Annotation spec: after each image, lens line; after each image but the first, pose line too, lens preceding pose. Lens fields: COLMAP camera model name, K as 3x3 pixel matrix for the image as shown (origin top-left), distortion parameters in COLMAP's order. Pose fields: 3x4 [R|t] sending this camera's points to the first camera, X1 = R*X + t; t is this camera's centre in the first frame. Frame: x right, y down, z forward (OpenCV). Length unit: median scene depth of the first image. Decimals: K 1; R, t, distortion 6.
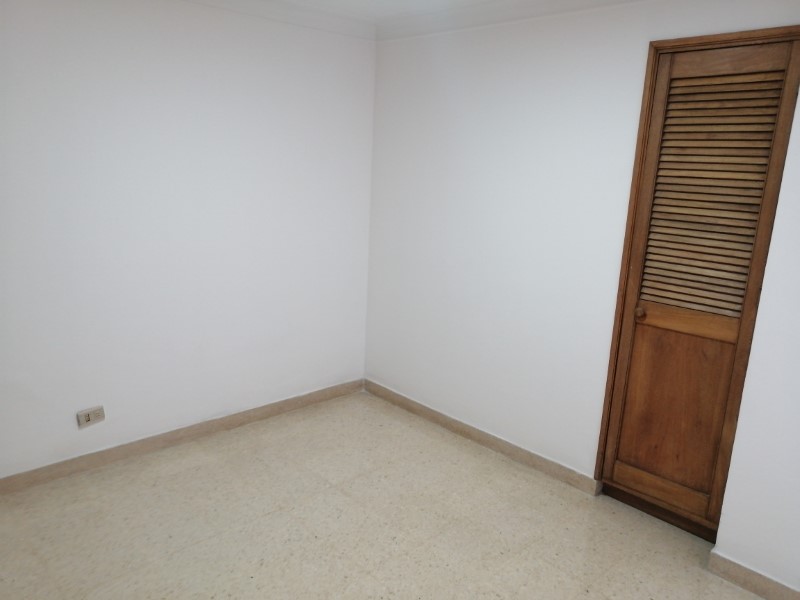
lens RADIAL K [[622.4, 0, 399.9], [0, 622.4, 300.7], [0, 0, 1]] dist [-0.001176, 0.038379]
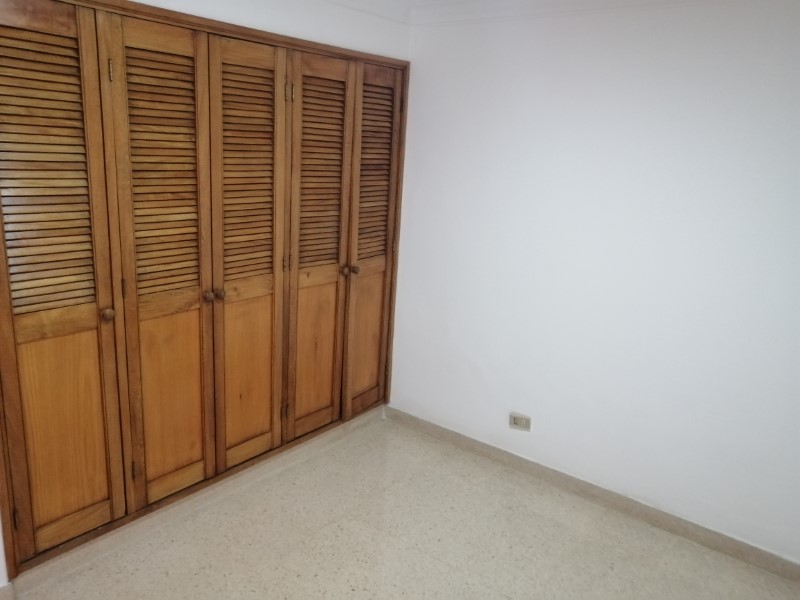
lens RADIAL K [[622.4, 0, 399.6], [0, 622.4, 300.0], [0, 0, 1]] dist [-0.001176, 0.038379]
pose [[0.153536, 0.212440, -0.965037, 0.448582], [-0.272822, 0.947769, 0.165233, -0.129747], [0.949734, 0.237914, 0.203474, 0.520435]]
